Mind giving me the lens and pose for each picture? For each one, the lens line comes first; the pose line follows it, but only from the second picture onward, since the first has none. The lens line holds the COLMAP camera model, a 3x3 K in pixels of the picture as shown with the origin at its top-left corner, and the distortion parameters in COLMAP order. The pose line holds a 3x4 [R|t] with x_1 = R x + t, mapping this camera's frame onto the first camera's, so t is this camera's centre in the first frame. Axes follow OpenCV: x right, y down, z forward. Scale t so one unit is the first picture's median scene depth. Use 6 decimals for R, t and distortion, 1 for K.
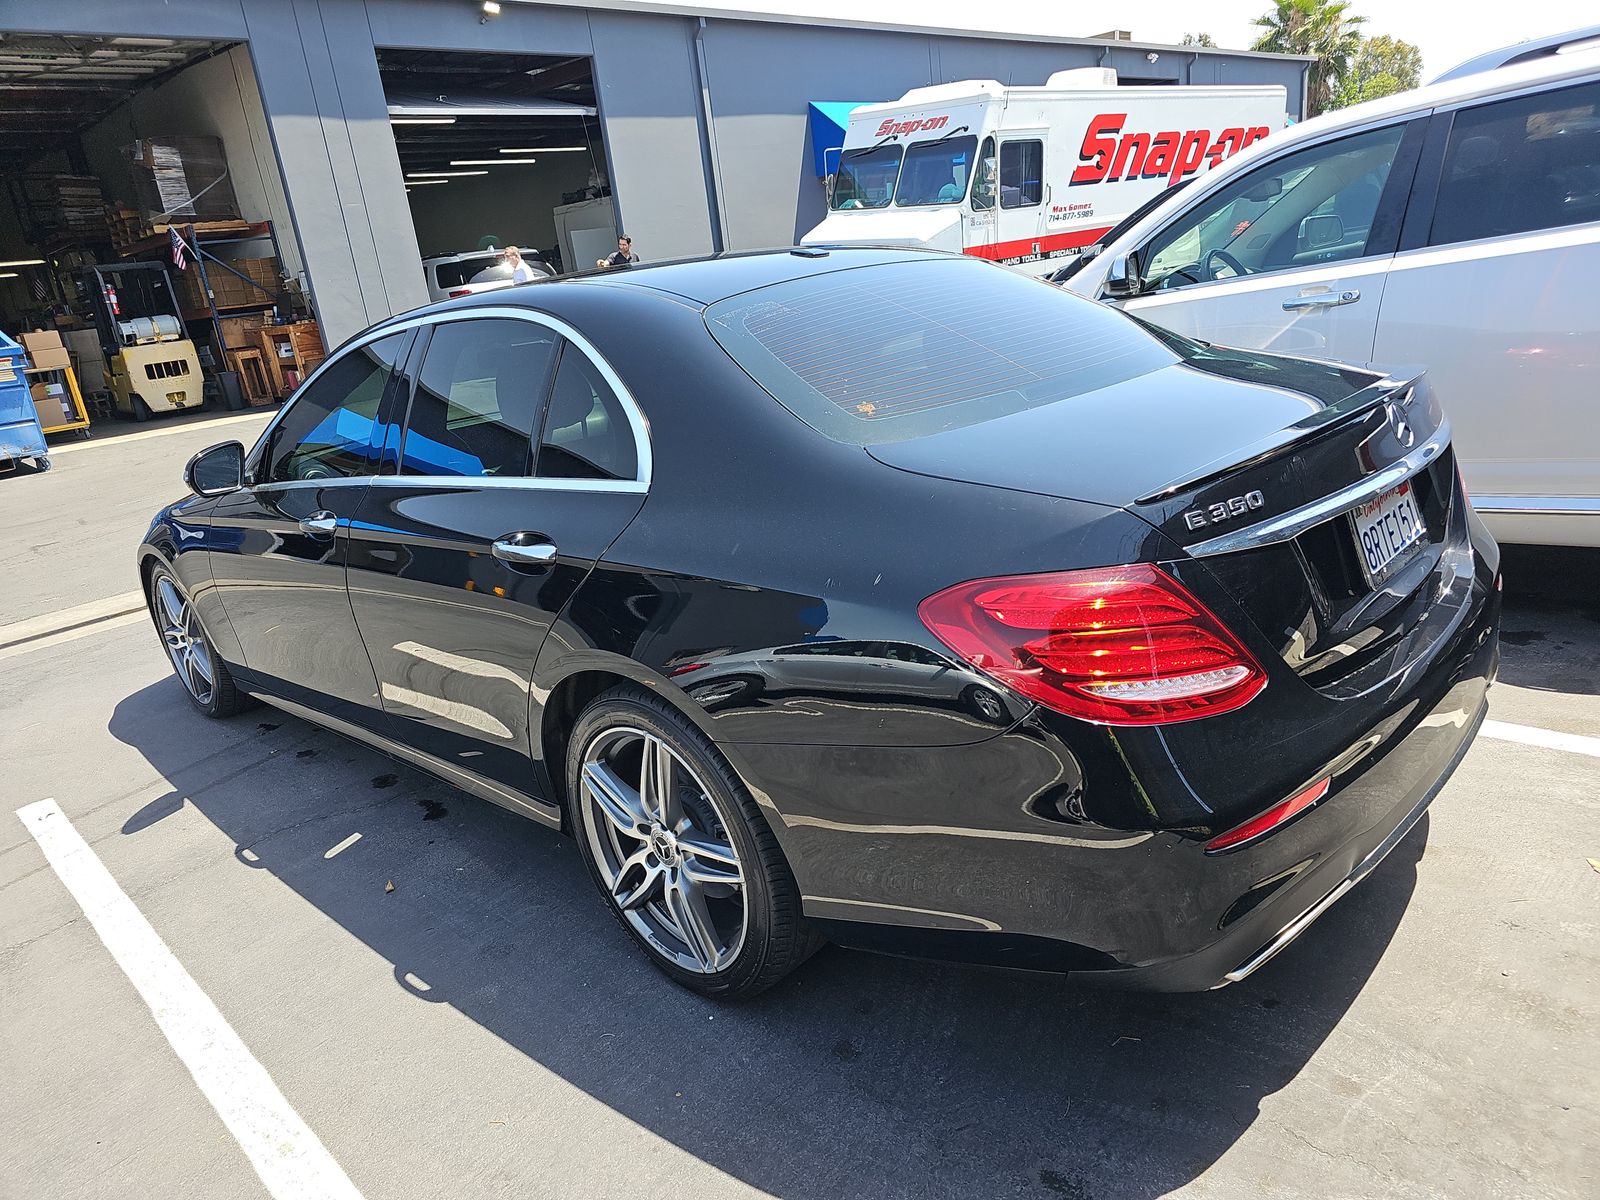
lens RADIAL K [[1041.4, 0, 800.0], [0, 1041.4, 600.0], [0, 0, 1]] dist [0.000459, -0.001841]
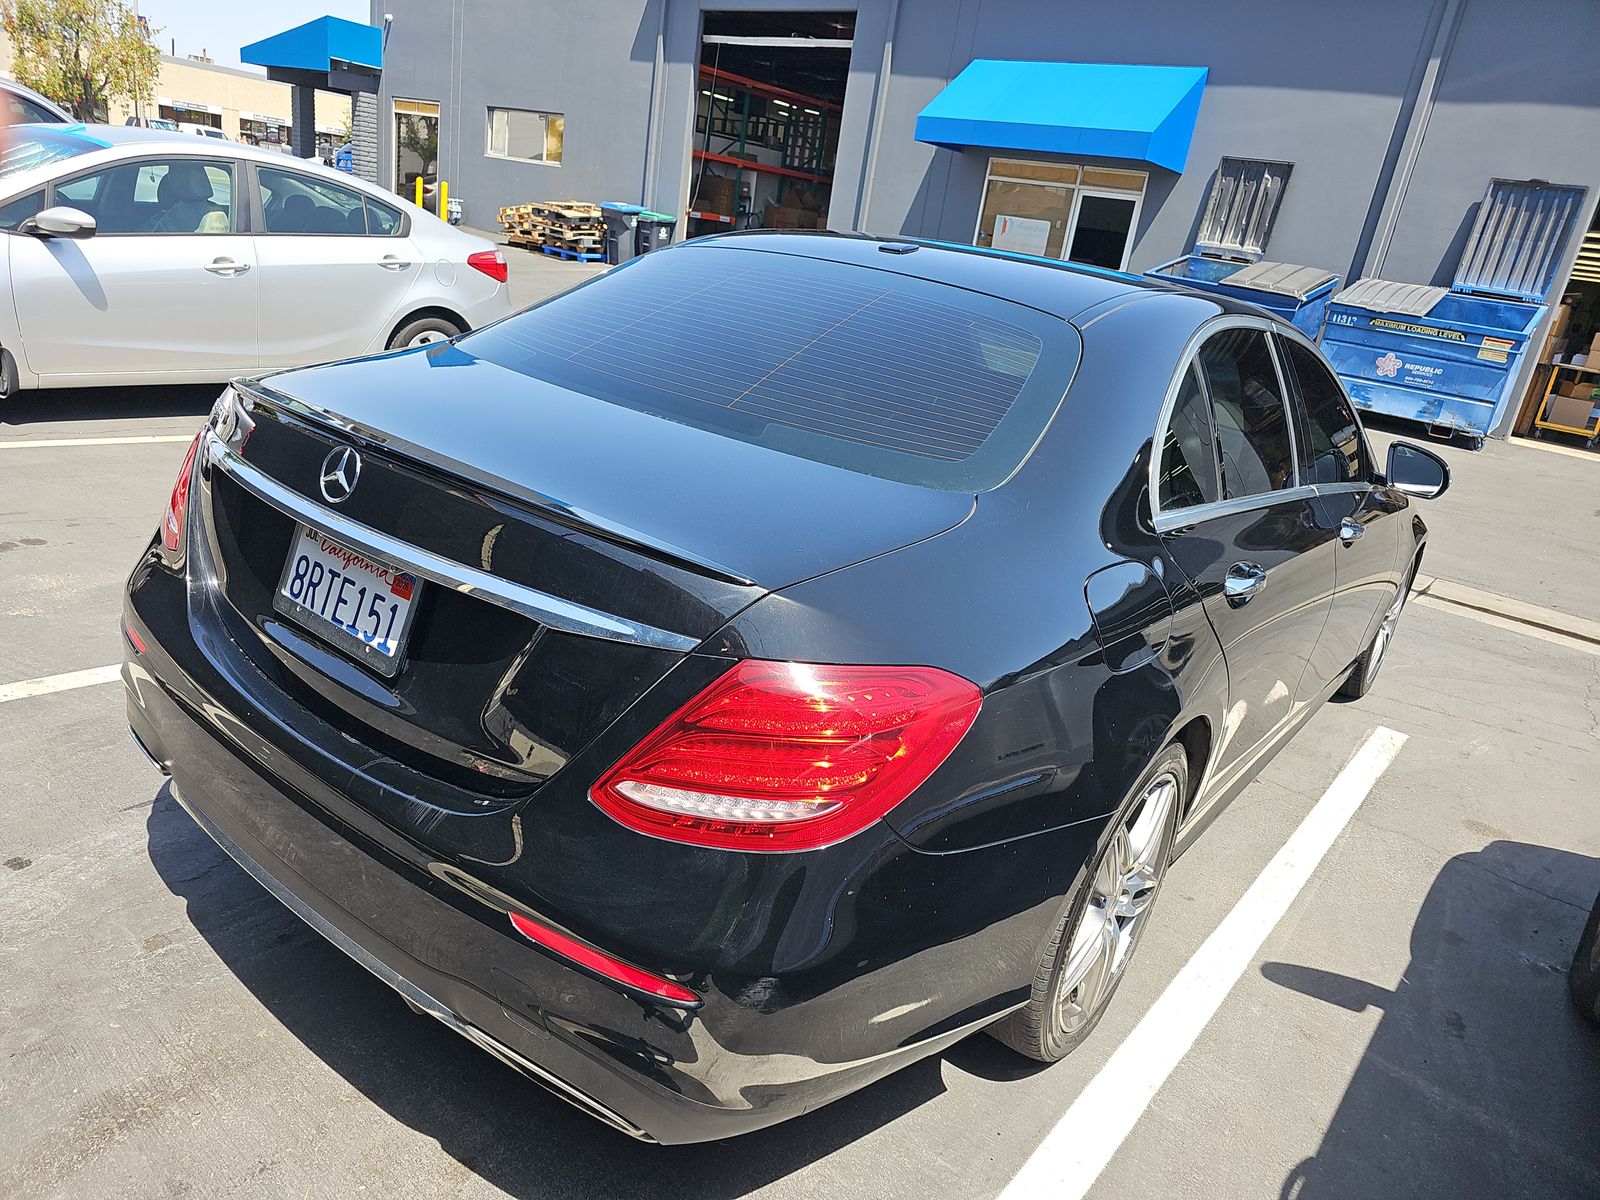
lens RADIAL K [[1049.1, 0, 800.0], [0, 1049.1, 600.0], [0, 0, 1]] dist [0.024832, -0.025529]
pose [[0.112518, 0.450968, -0.885419, 0.133325], [-0.454027, 0.815951, 0.357889, -0.052306], [0.883855, 0.361735, 0.296561, 0.105733]]
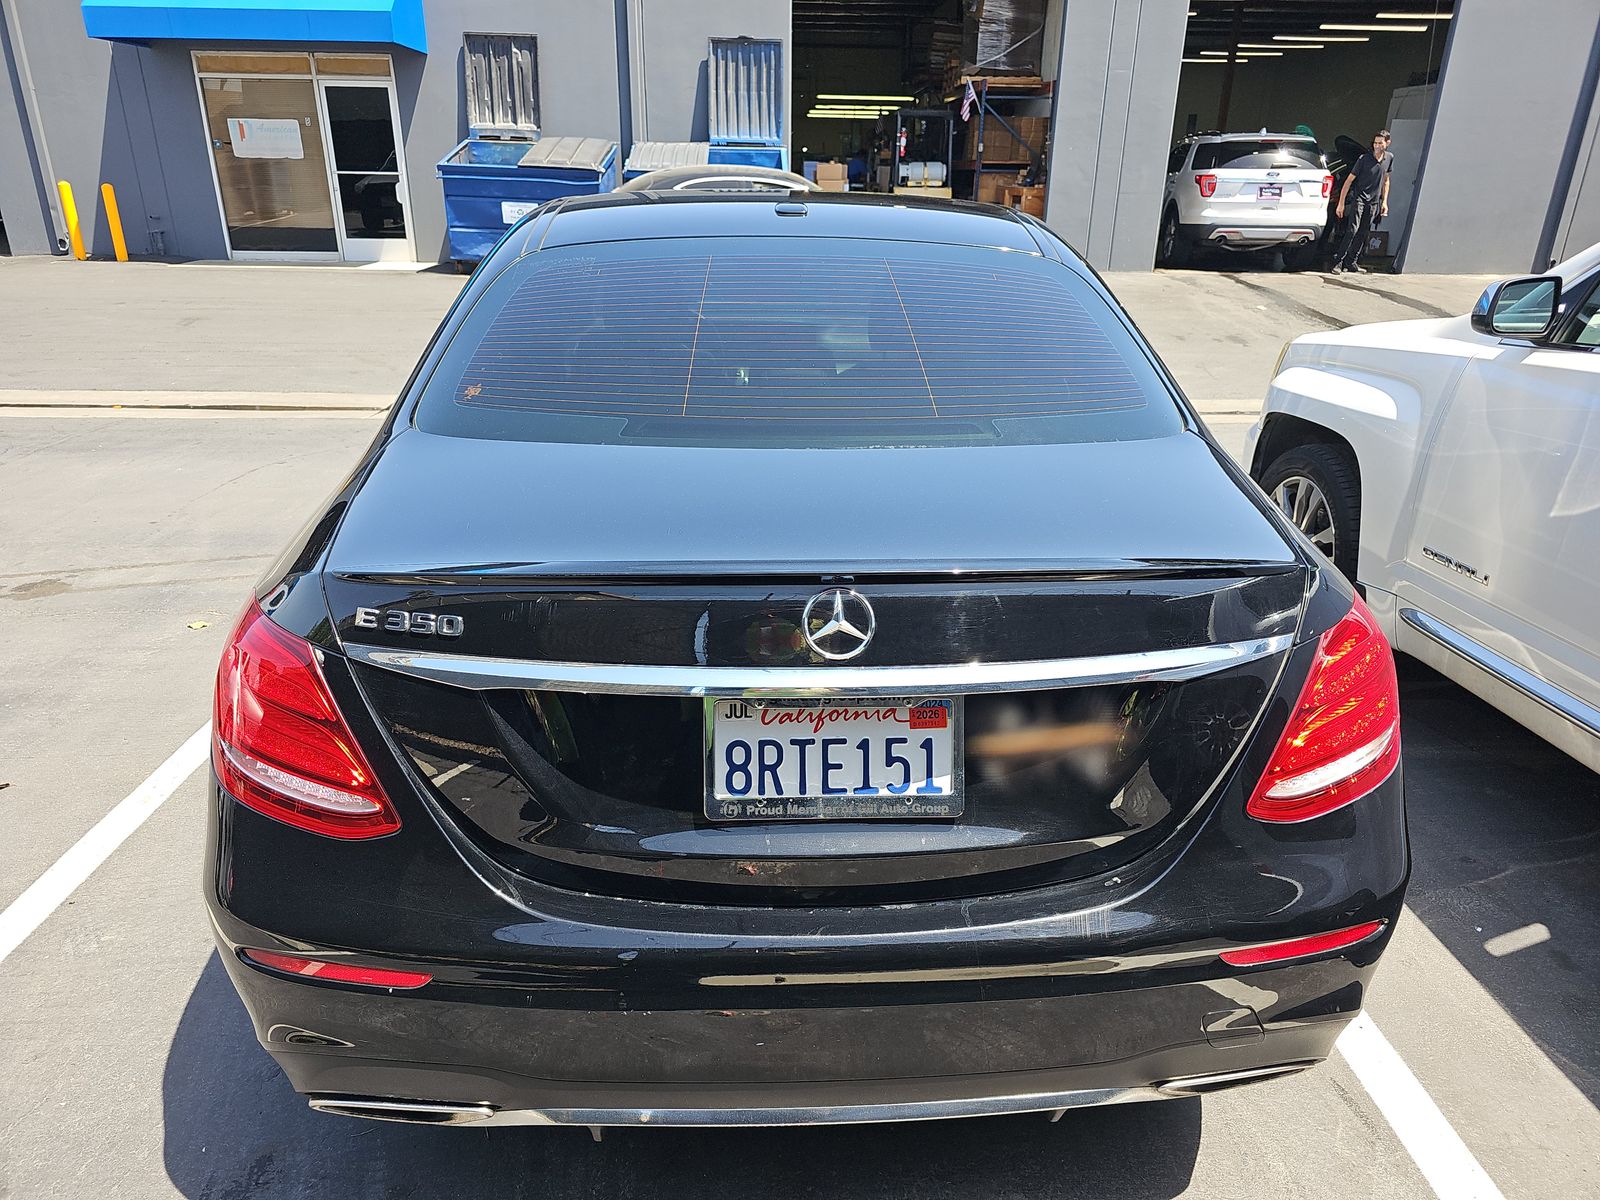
lens RADIAL K [[1049.1, 0, 800.0], [0, 1049.1, 600.0], [0, 0, 1]] dist [0.024832, -0.025529]
pose [[0.732319, 0.364854, -0.574970, 0.089882], [-0.301312, 0.930811, 0.206887, -0.029964], [0.610672, 0.021738, 0.791586, 0.042679]]
